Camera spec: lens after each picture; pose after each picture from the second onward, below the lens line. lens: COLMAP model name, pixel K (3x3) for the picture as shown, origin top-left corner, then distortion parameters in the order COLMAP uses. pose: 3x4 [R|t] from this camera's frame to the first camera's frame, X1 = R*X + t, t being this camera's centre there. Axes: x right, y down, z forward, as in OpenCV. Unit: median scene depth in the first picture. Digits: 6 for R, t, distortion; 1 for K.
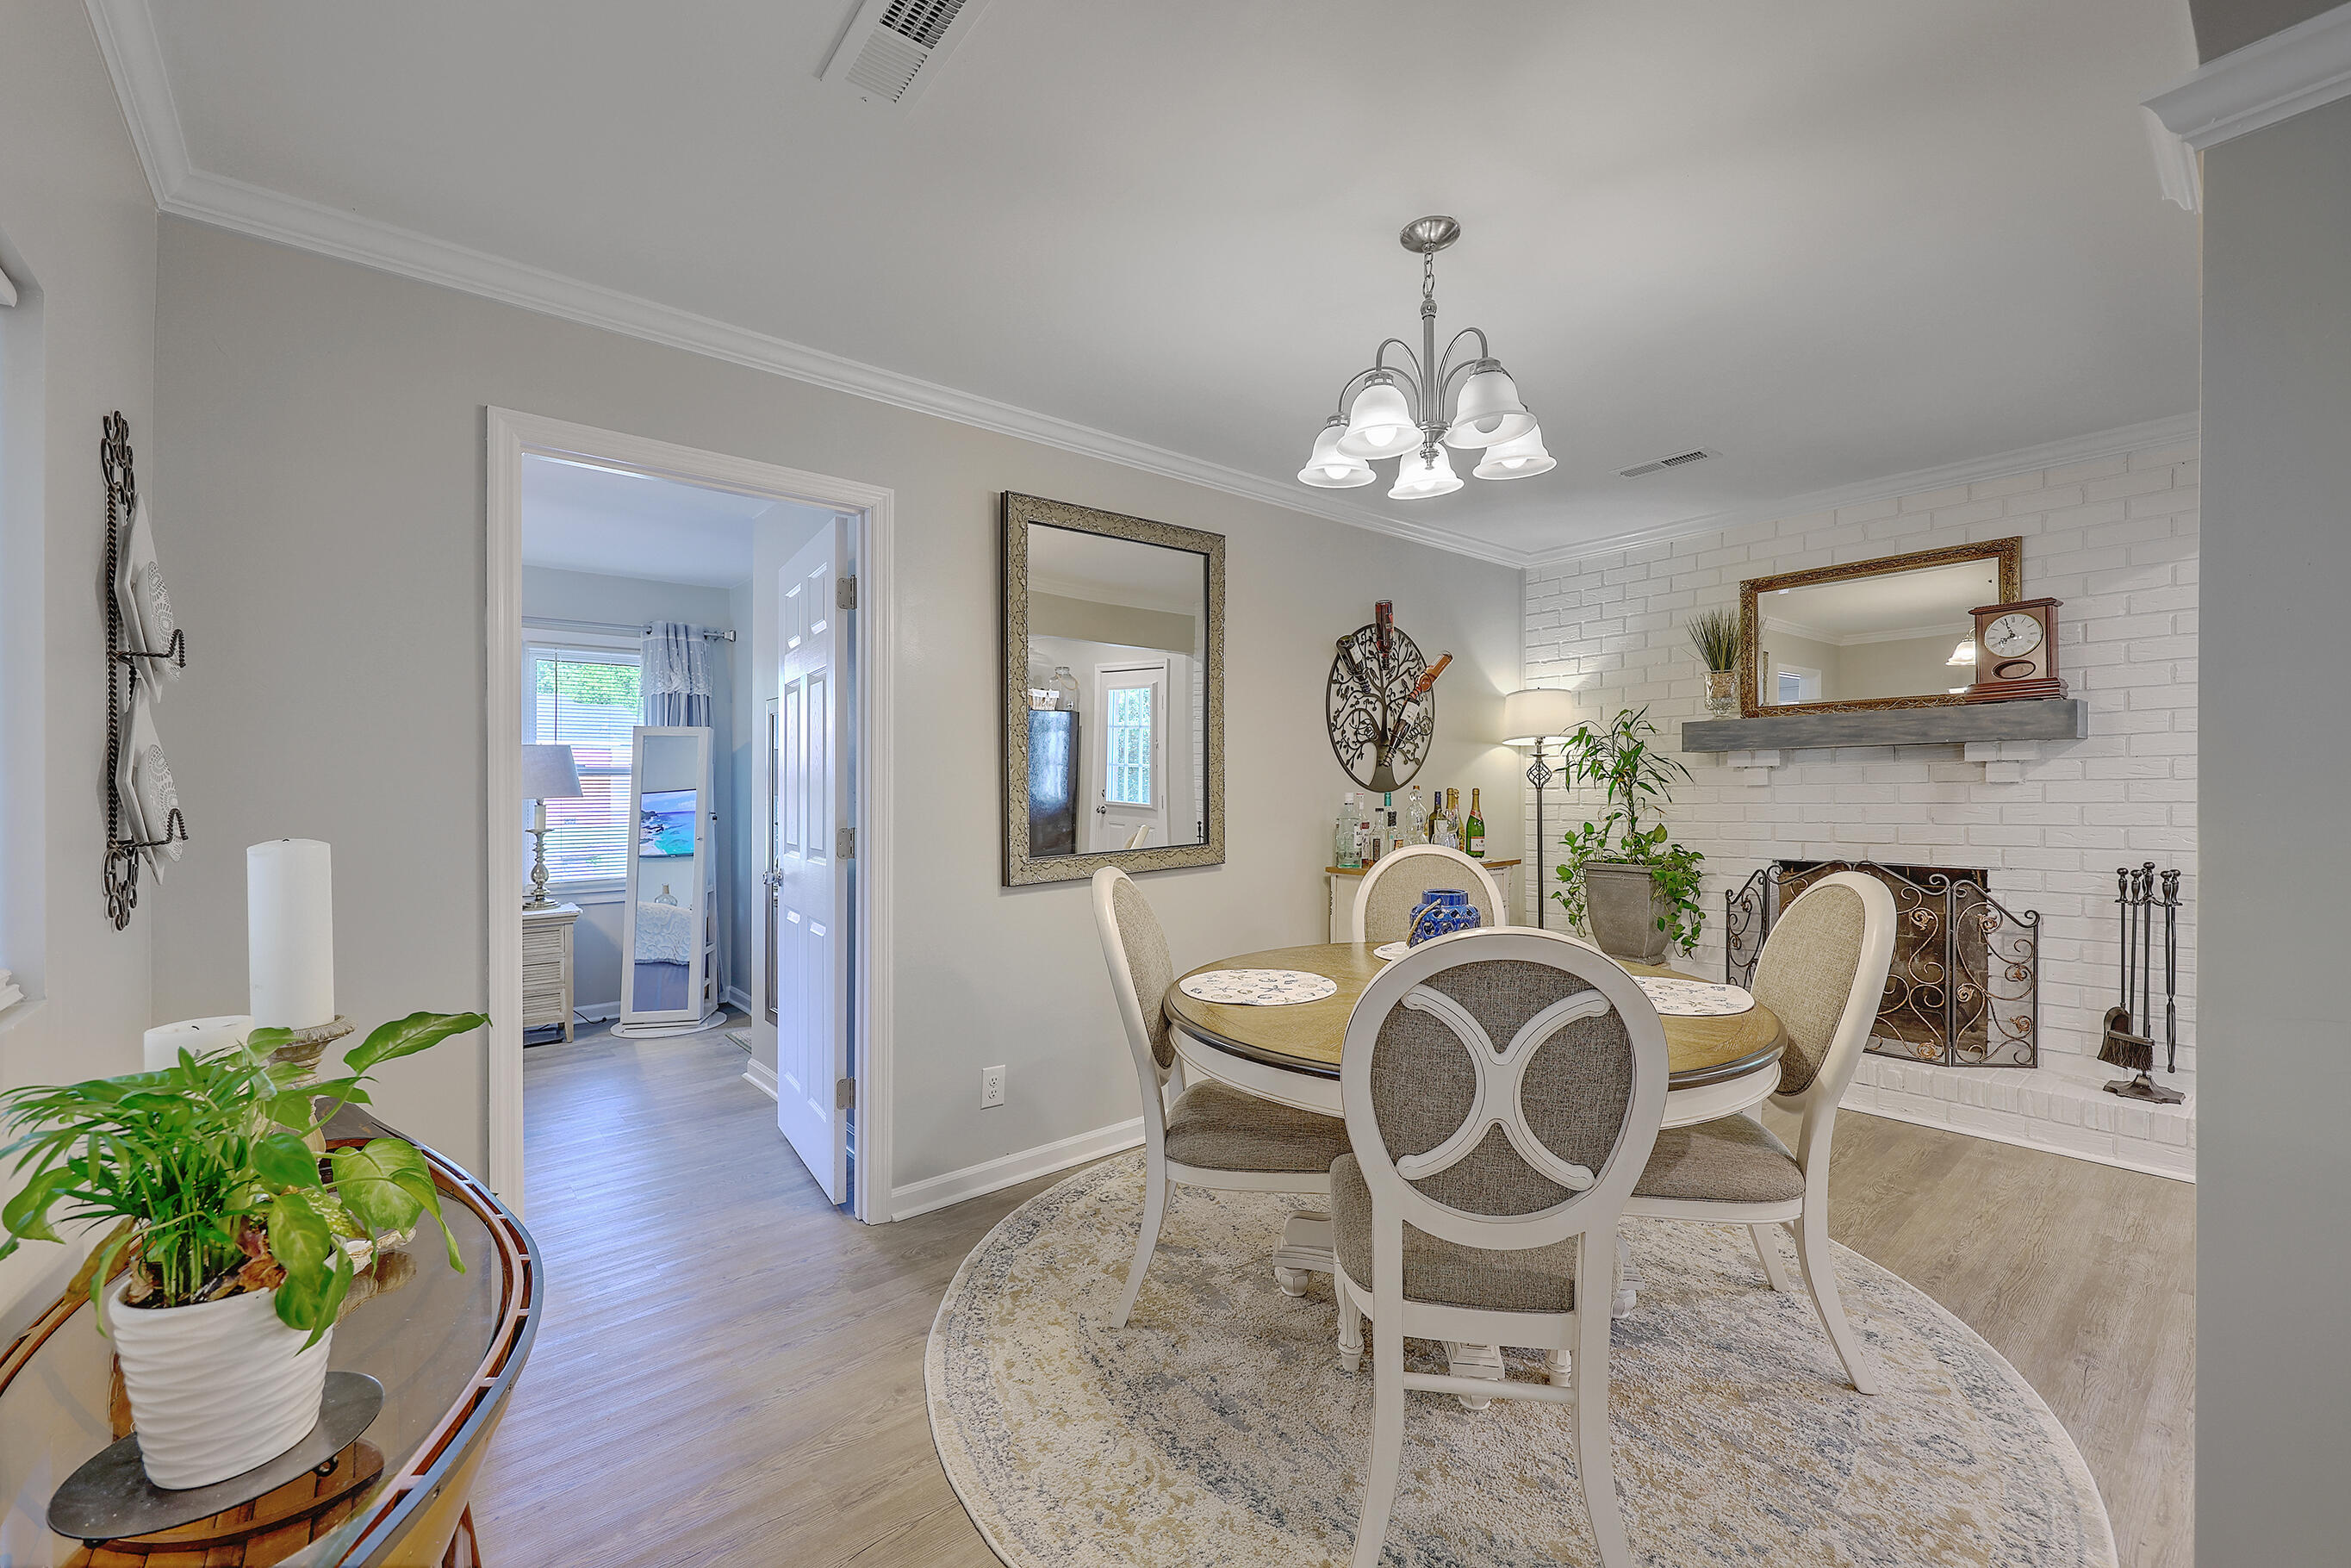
lens RADIAL K [[946.5, 0, 1187.0], [0, 946.5, 782.3], [0, 0, 1]] dist [-0.003816, 0.000462]
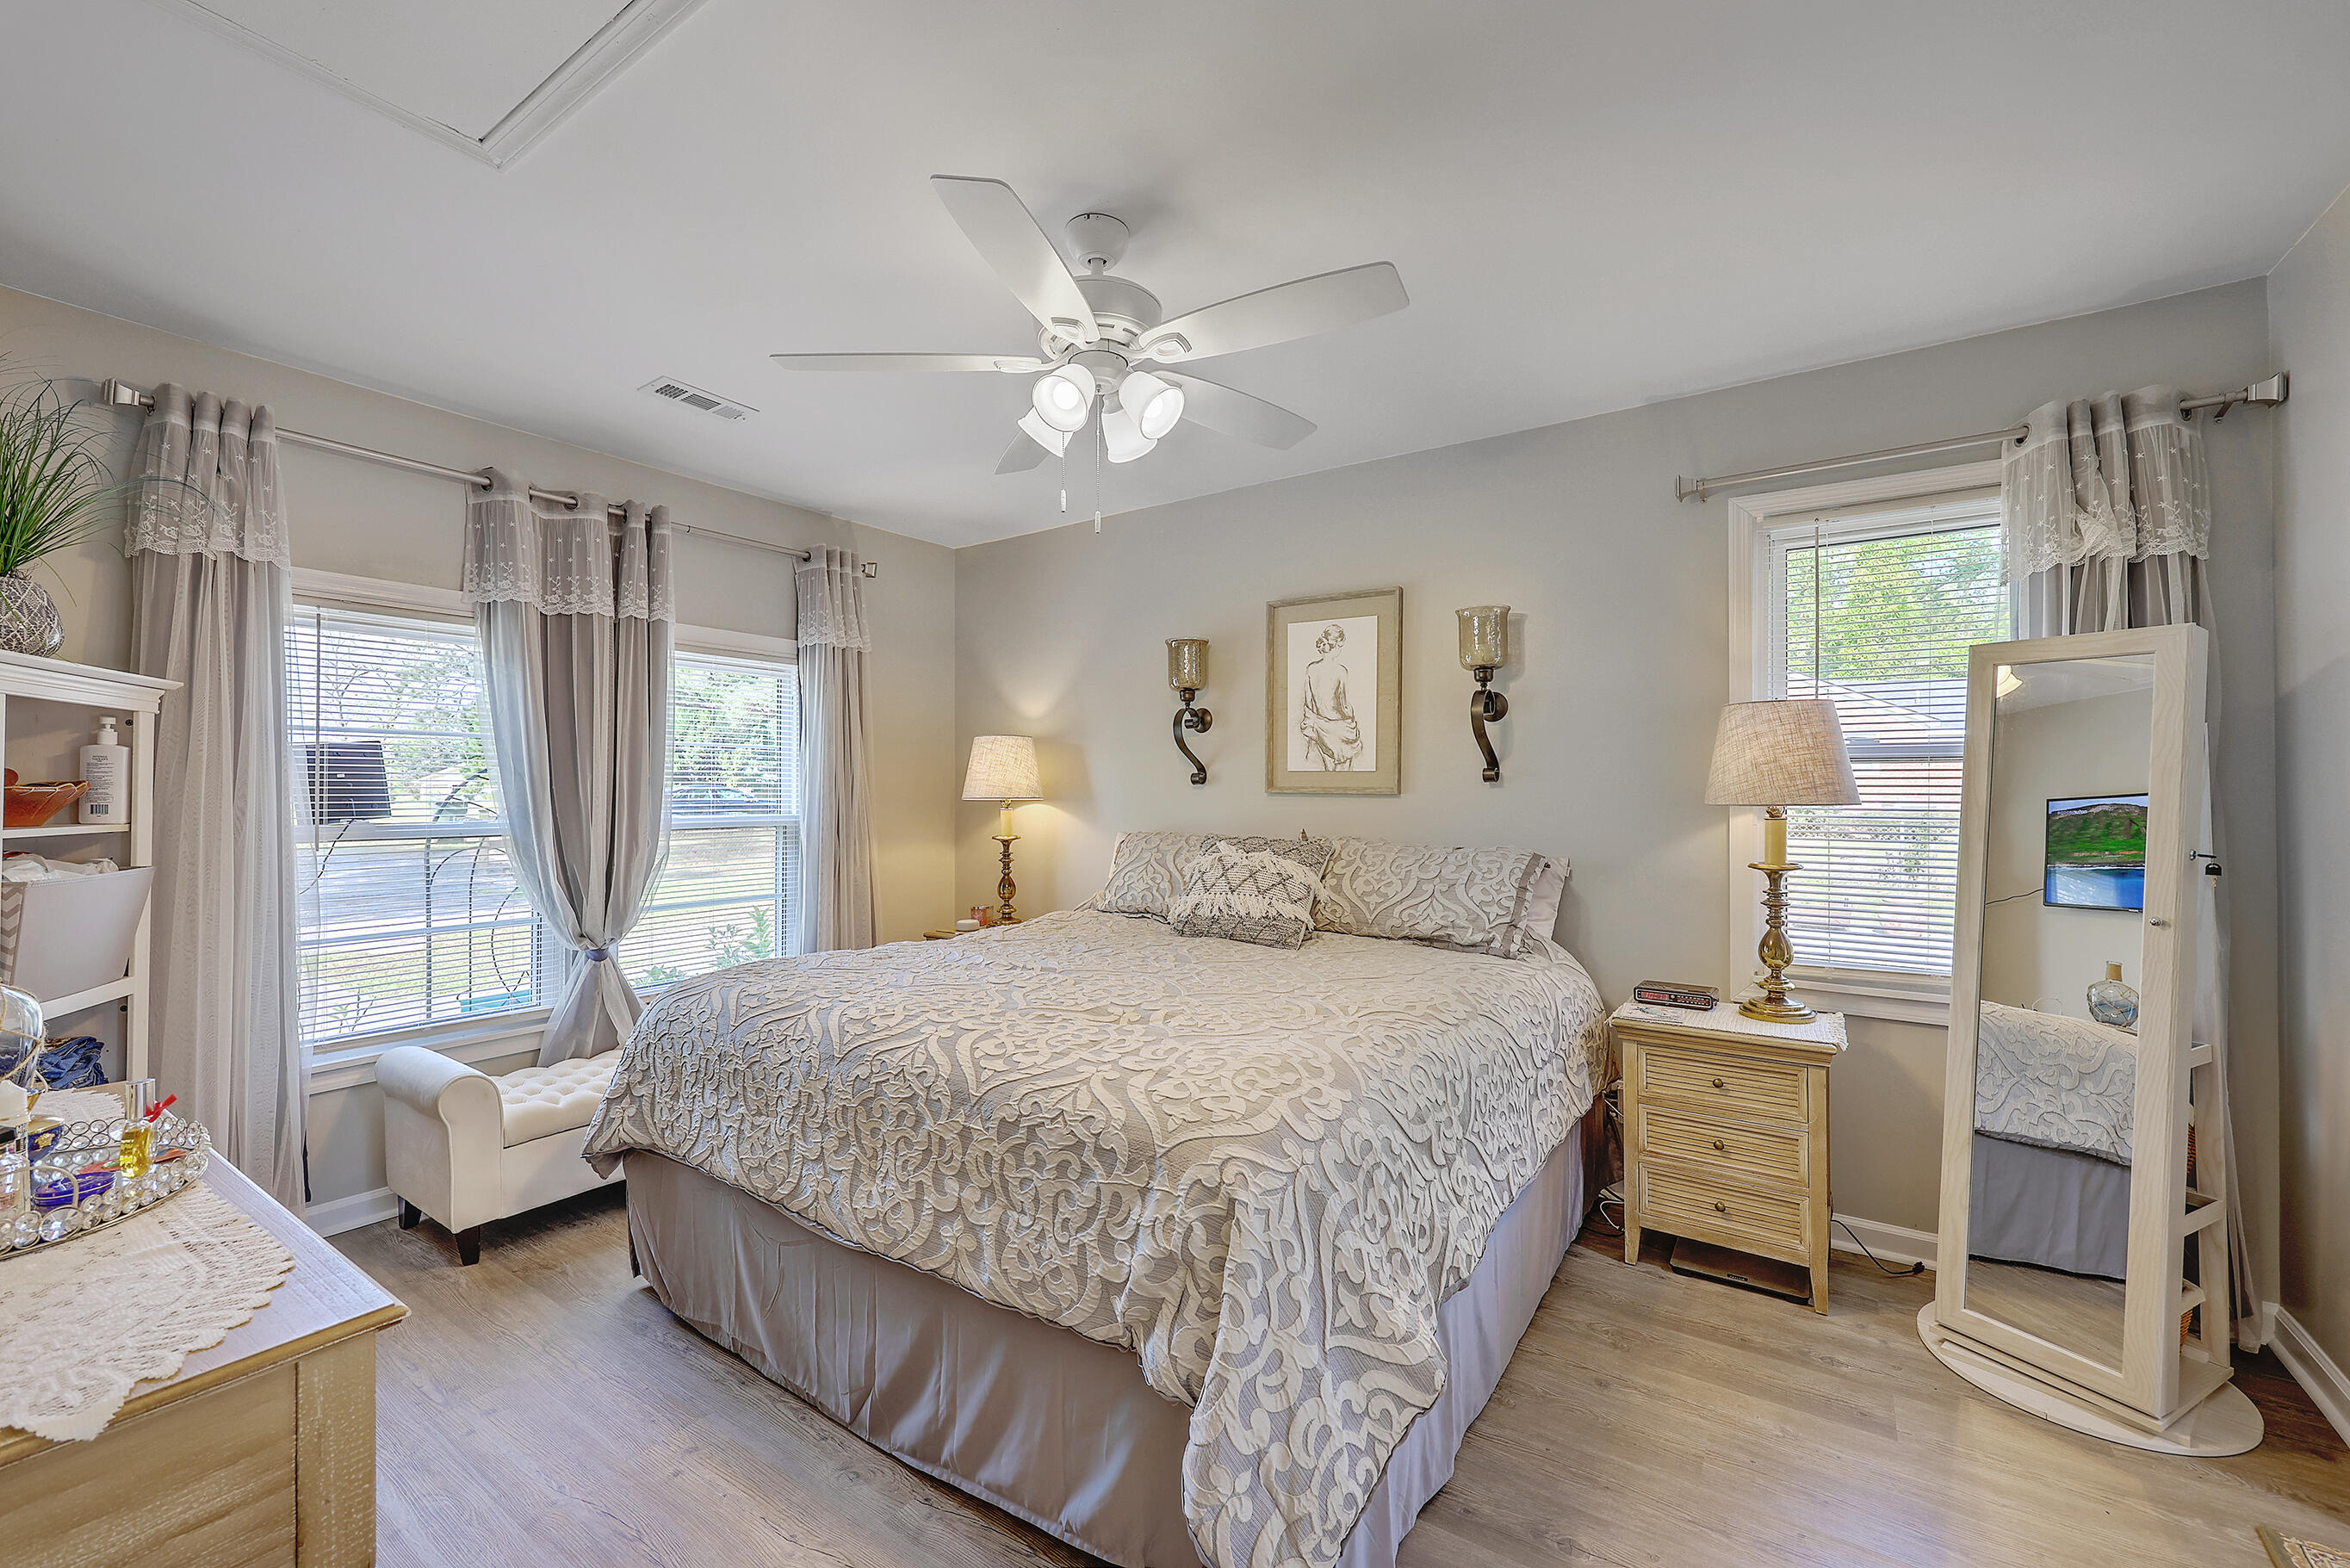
lens RADIAL K [[946.1, 0, 1183.9], [0, 946.1, 778.4], [0, 0, 1]] dist [-0.003816, 0.000462]
pose [[0.255046, -0.003789, -0.966922, -0.243858], [0.005365, 0.999982, -0.002504, 0.001110], [0.966914, -0.004549, 0.255062, 0.512138]]
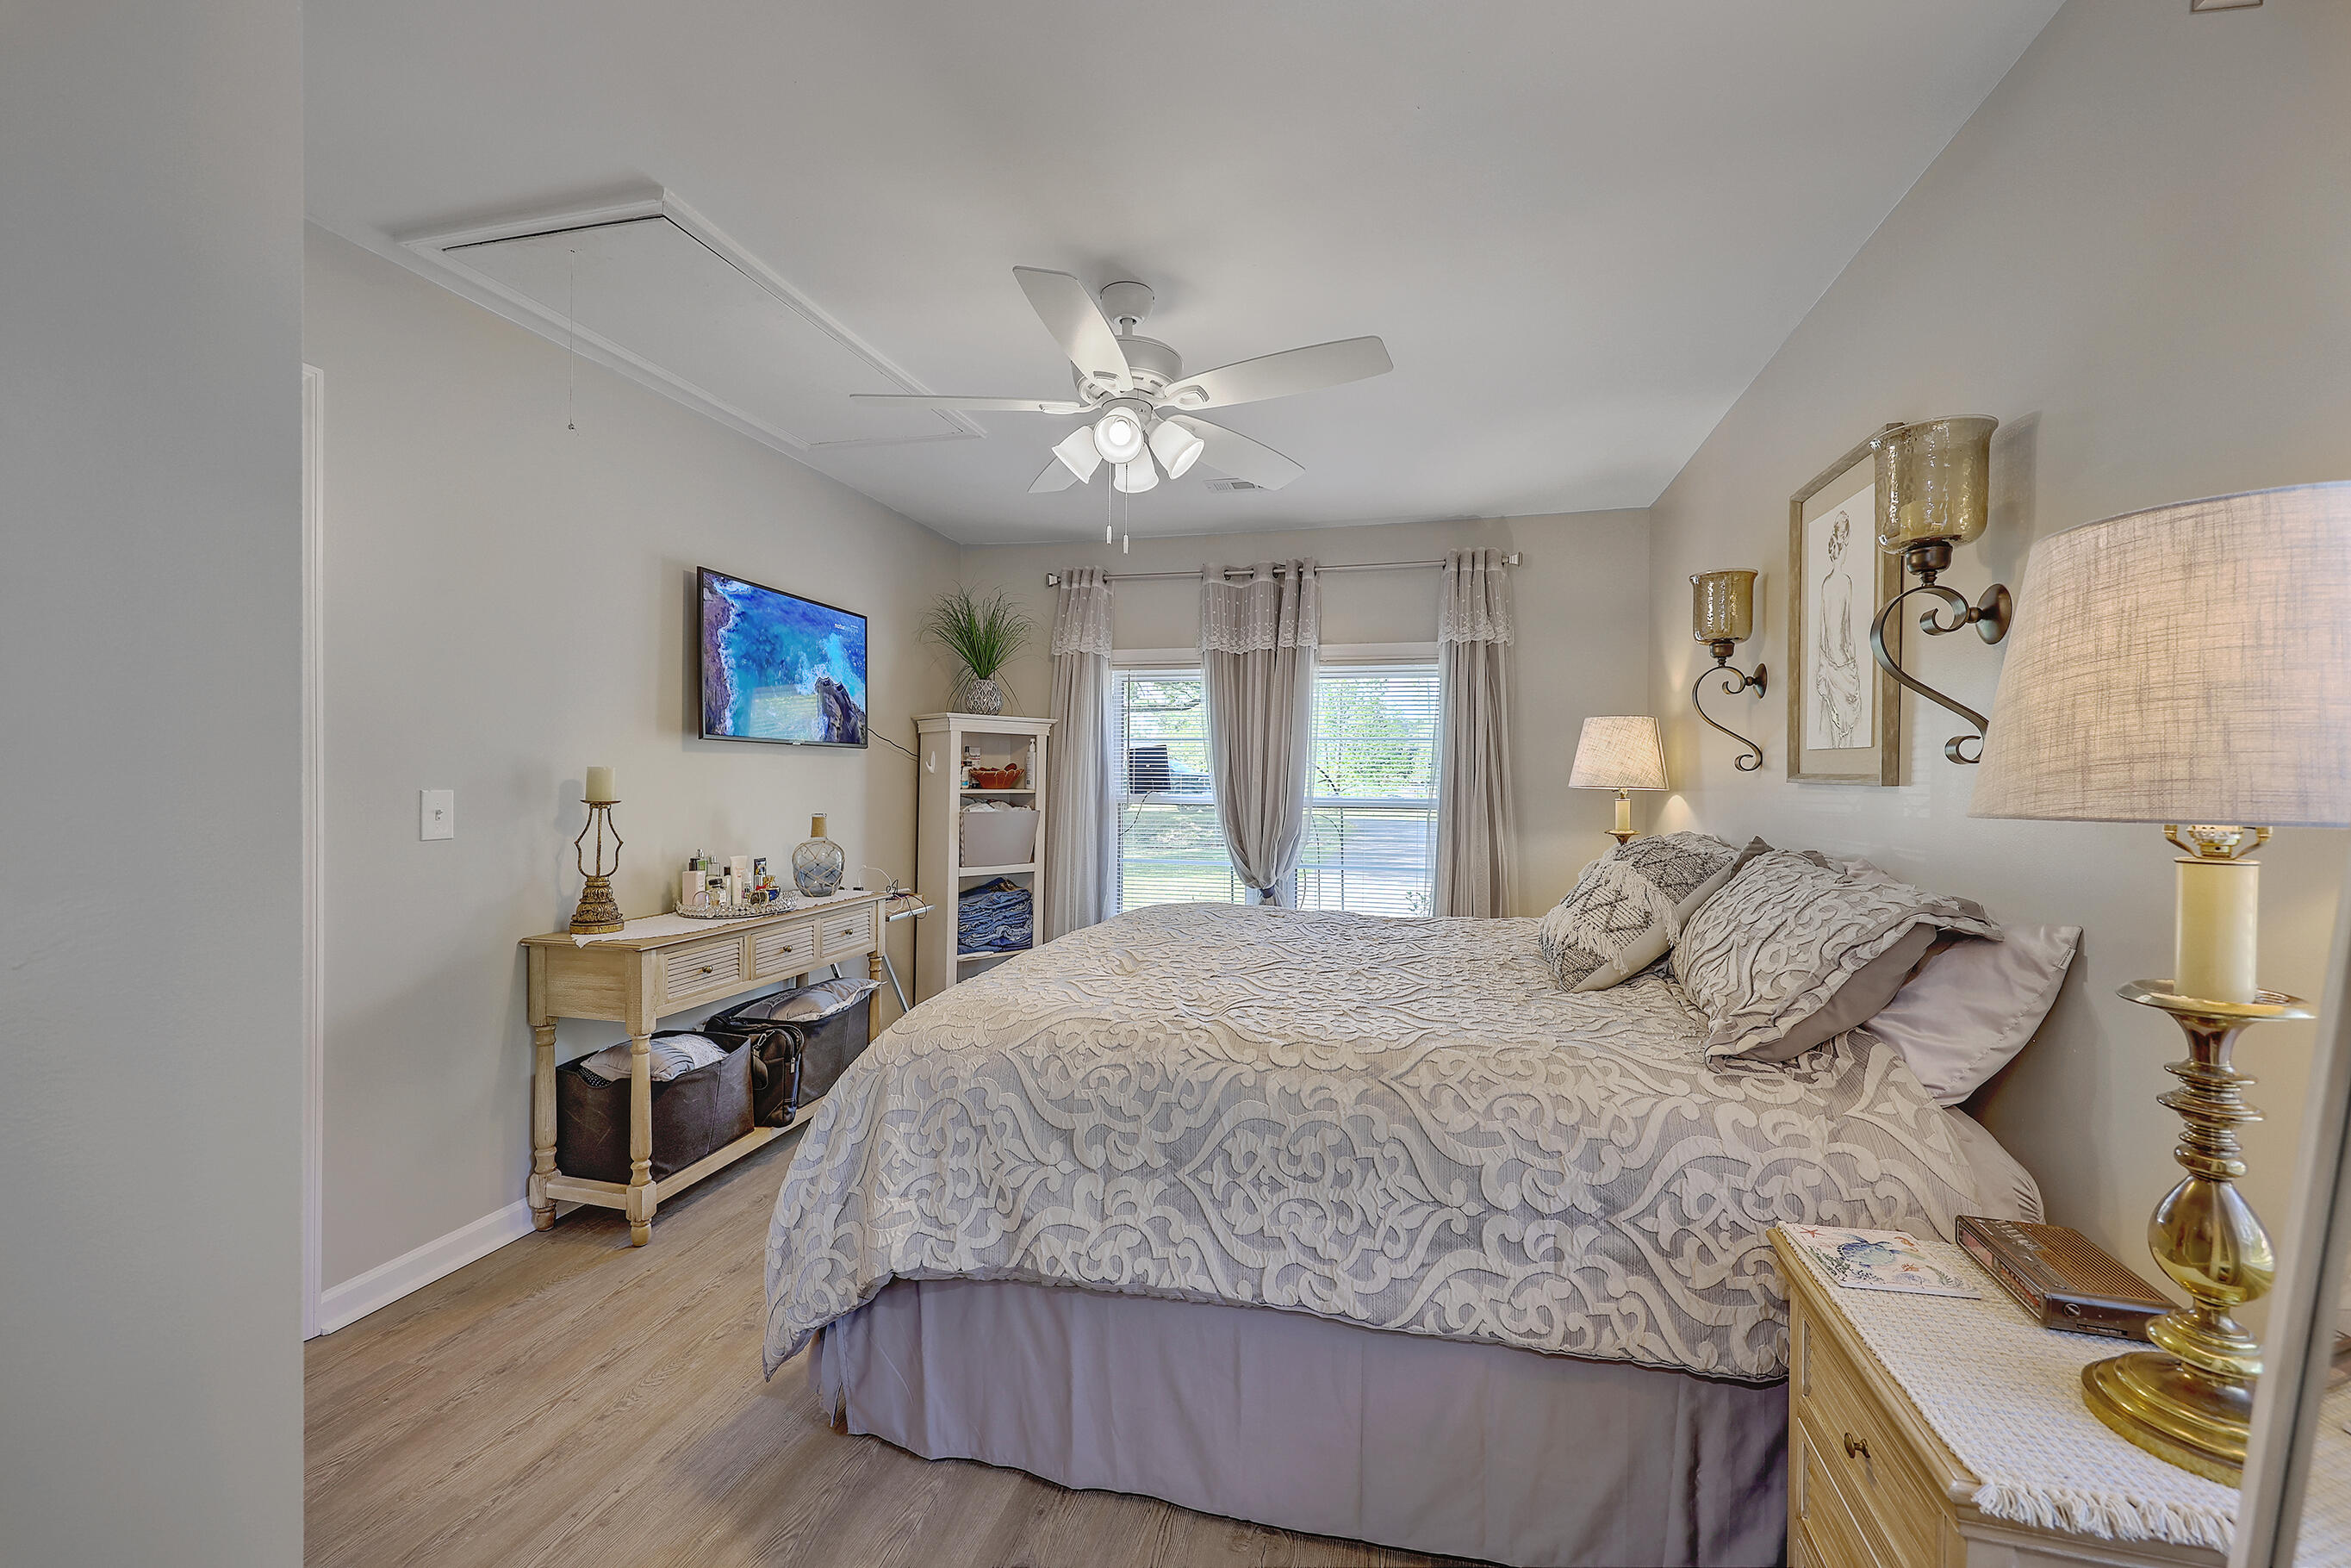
lens RADIAL K [[946.5, 0, 1194.8], [0, 946.5, 788.2], [0, 0, 1]] dist [-0.003816, 0.000462]
pose [[-0.825275, 0.012062, -0.564602, -0.396503], [0.005536, 0.999897, 0.013271, 0.005360], [0.564703, 0.007827, -0.825257, 0.973385]]
